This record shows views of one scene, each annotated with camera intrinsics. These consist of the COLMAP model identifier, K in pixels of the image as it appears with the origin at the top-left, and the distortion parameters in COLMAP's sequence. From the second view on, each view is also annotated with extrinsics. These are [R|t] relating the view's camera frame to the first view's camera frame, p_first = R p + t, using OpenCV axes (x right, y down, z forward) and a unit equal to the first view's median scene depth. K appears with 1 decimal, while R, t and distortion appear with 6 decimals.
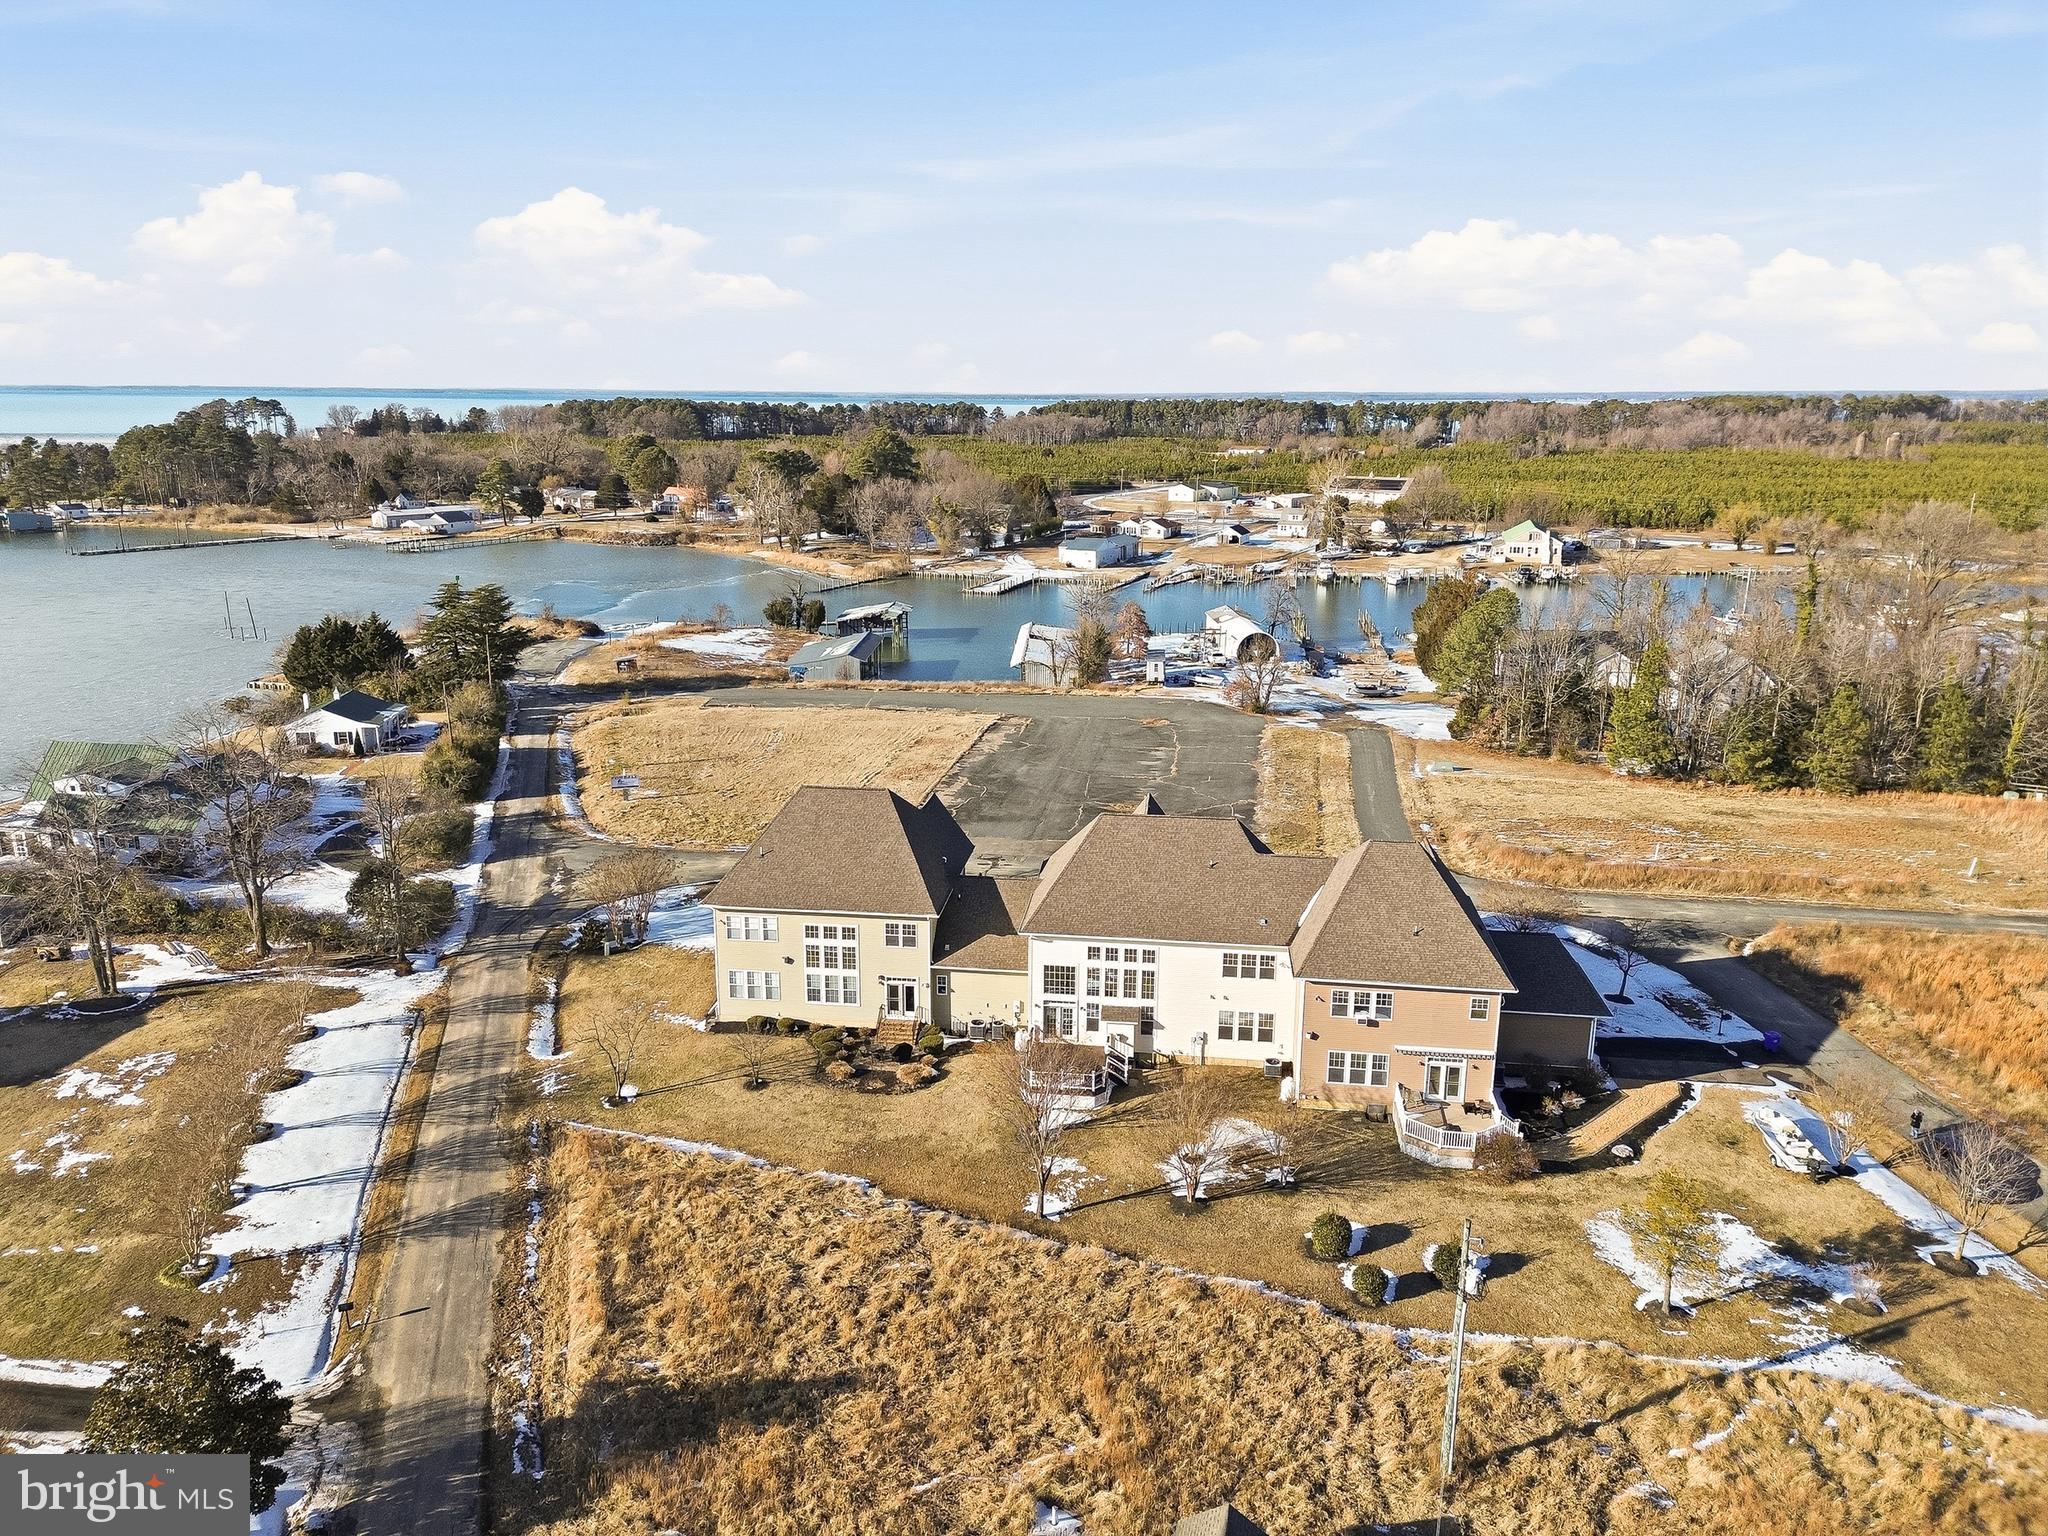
lens RADIAL K [[1439.6, 0, 1024.0], [0, 1439.6, 768.0], [0, 0, 1]] dist [0.077834, -0.075329]
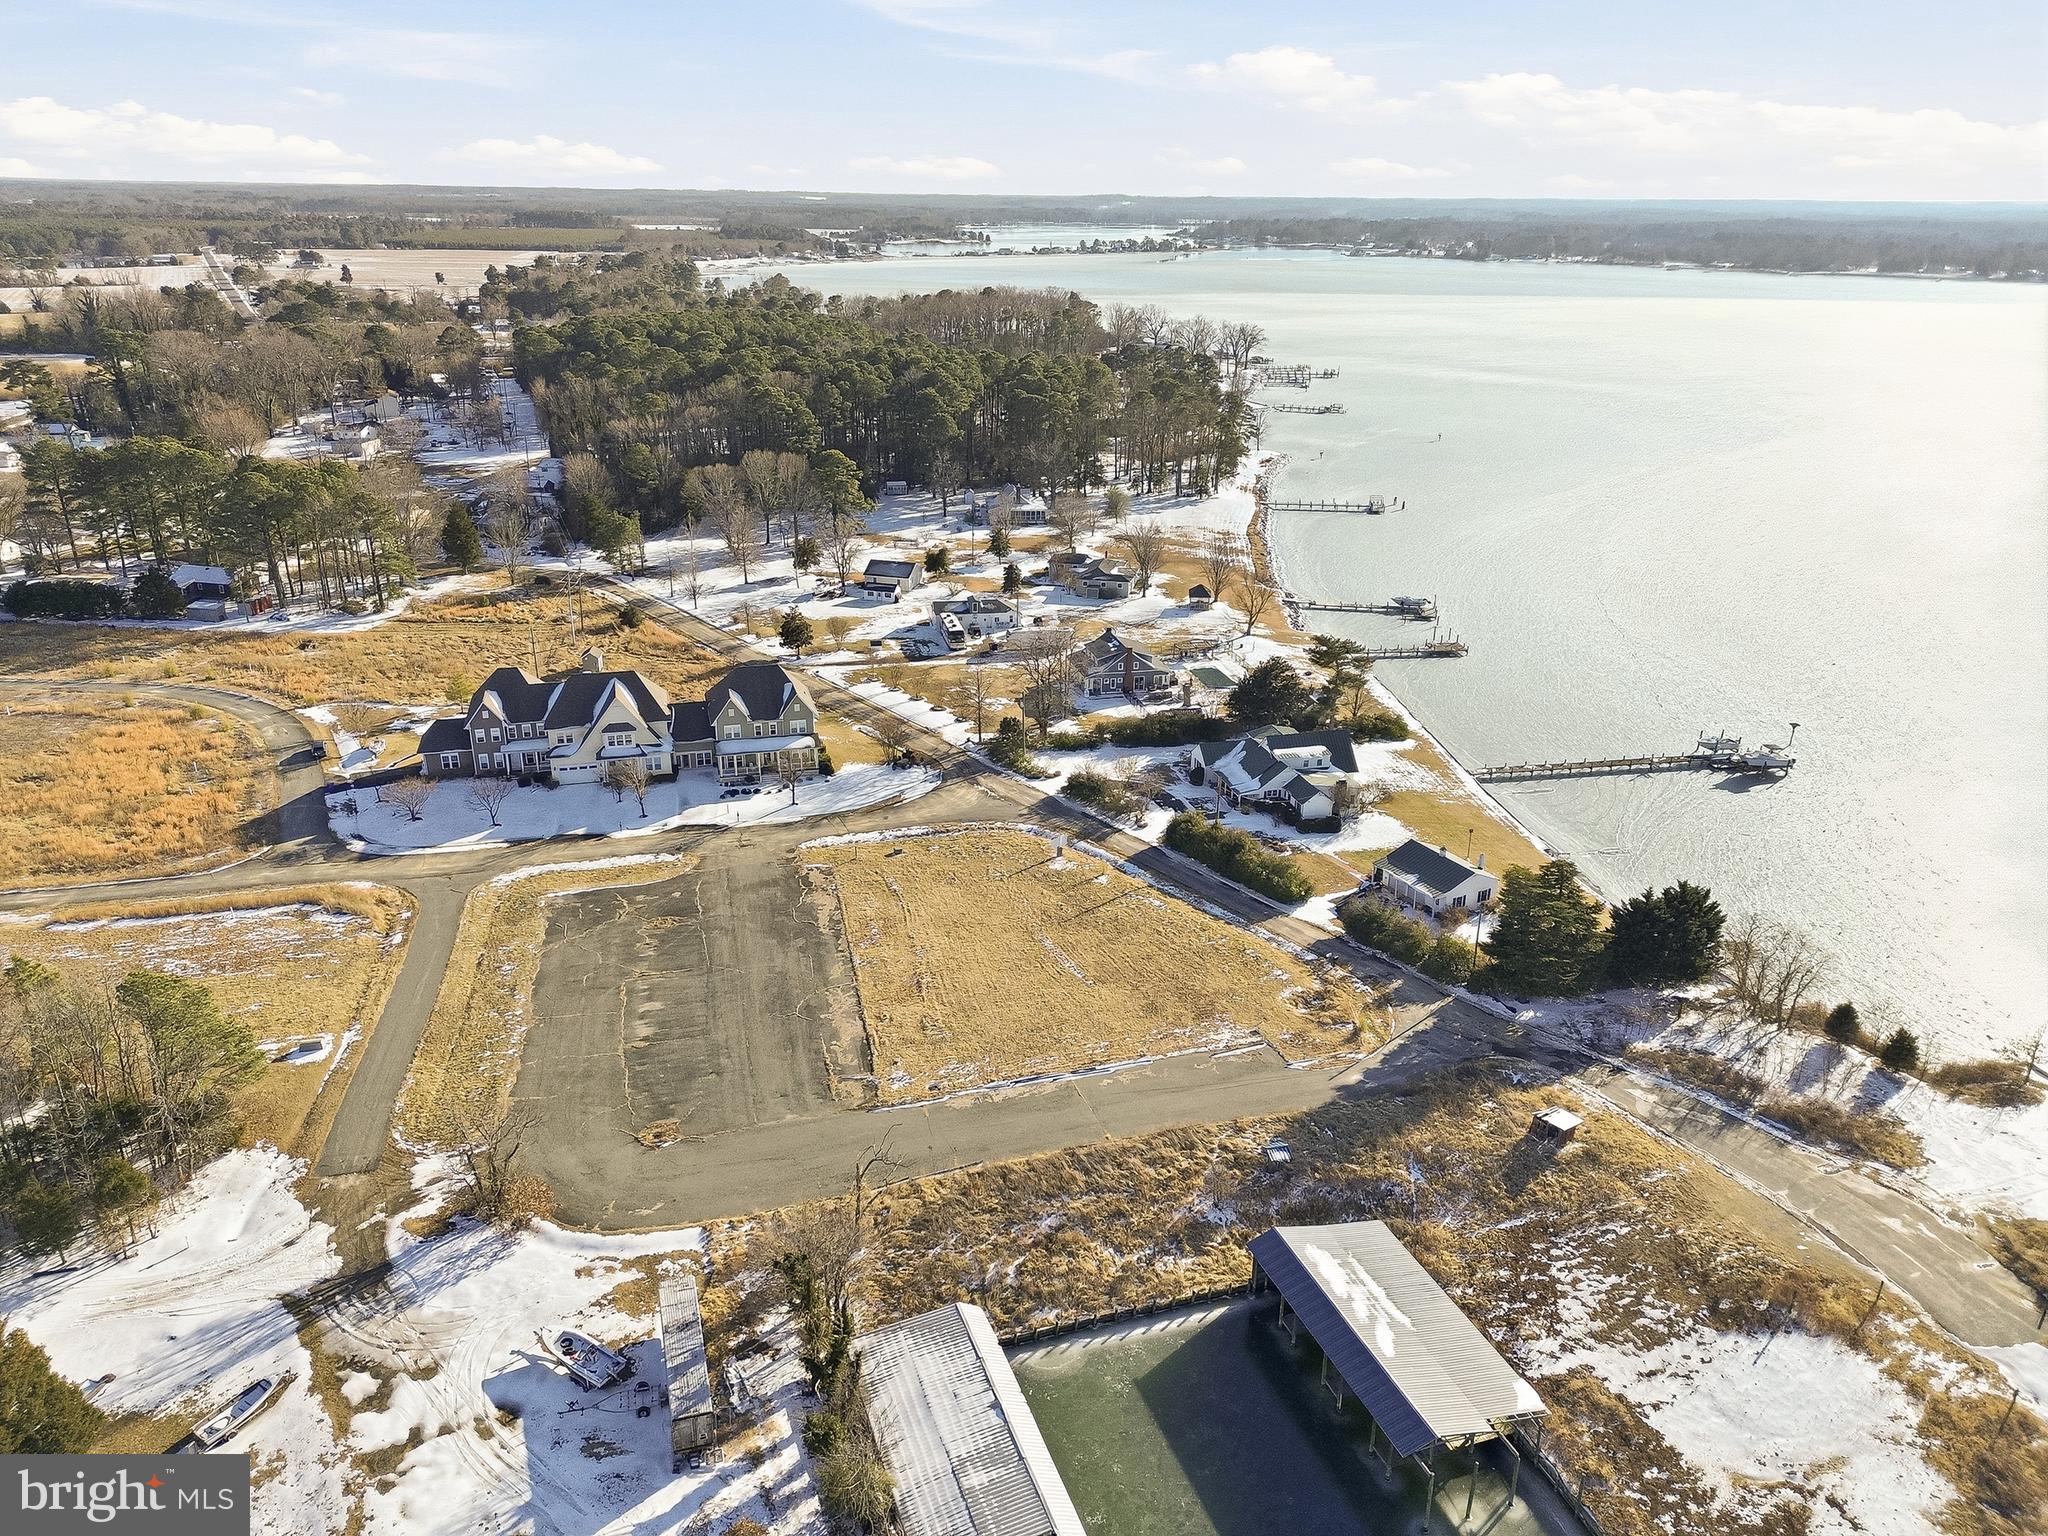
lens RADIAL K [[1439.6, 0, 1024.0], [0, 1439.6, 768.0], [0, 0, 1]] dist [0.077834, -0.075329]
pose [[-0.926416, 0.123825, -0.355557, 0.078225], [-0.109800, 0.814465, 0.569729, -0.301224], [0.360135, 0.566846, -0.740937, 0.742547]]
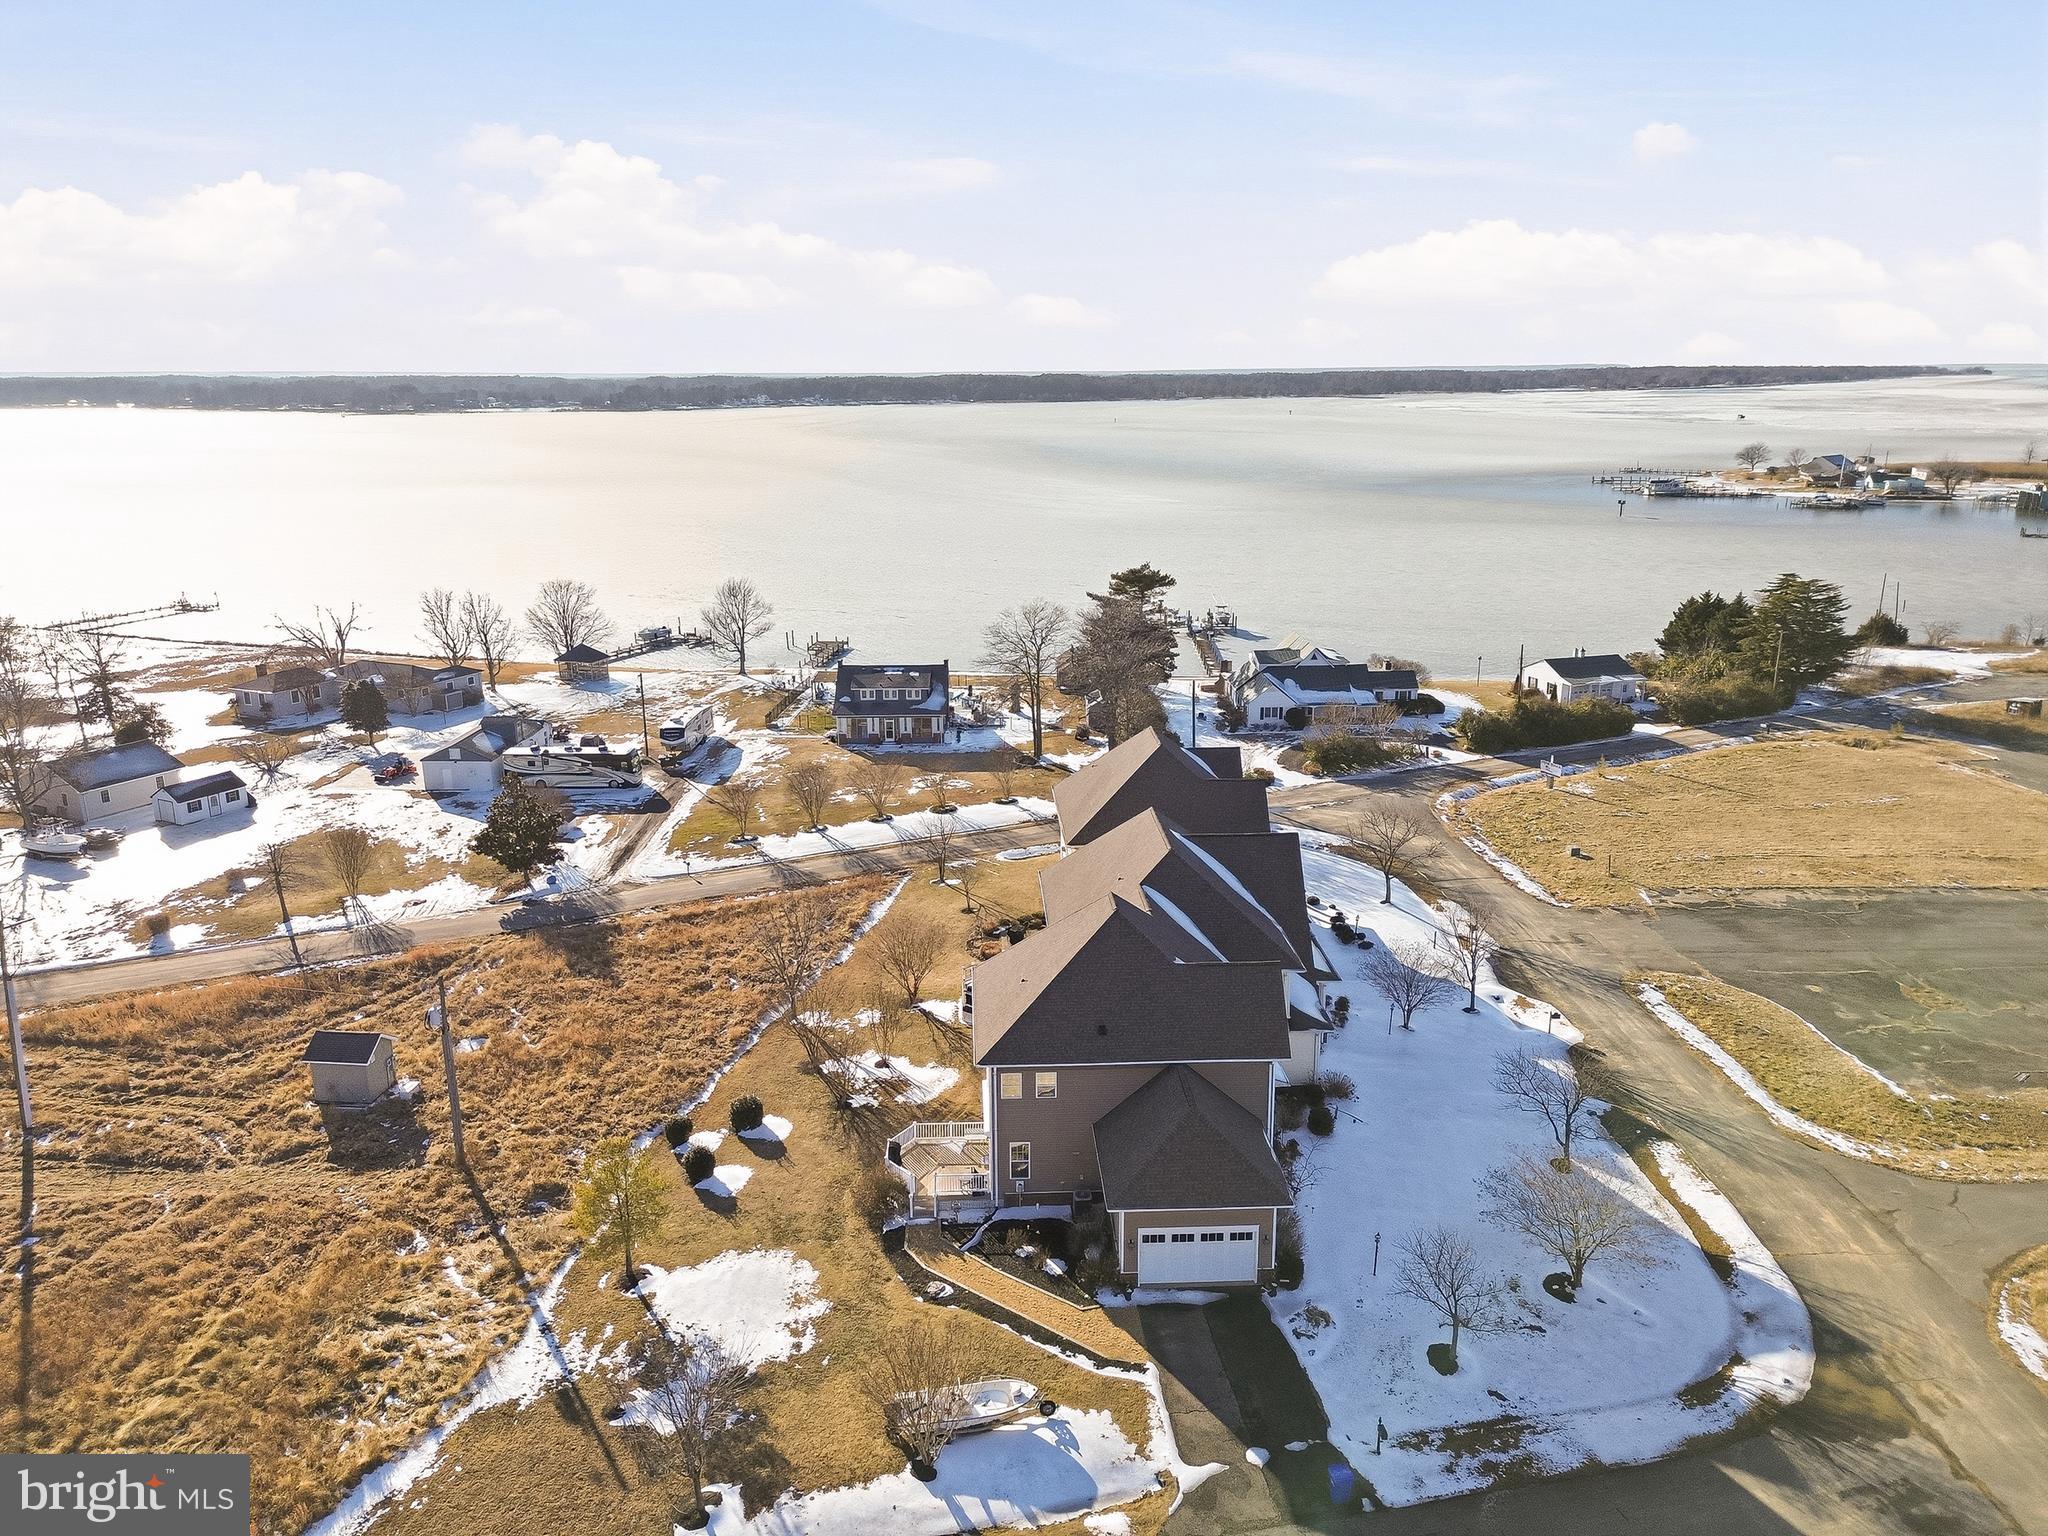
lens RADIAL K [[1439.6, 0, 1024.0], [0, 1439.6, 768.0], [0, 0, 1]] dist [0.077834, -0.075329]
pose [[0.164279, 0.252881, -0.953448, 0.241558], [-0.239142, 0.947955, 0.210220, -0.044904], [0.956987, 0.193474, 0.216204, 0.170246]]
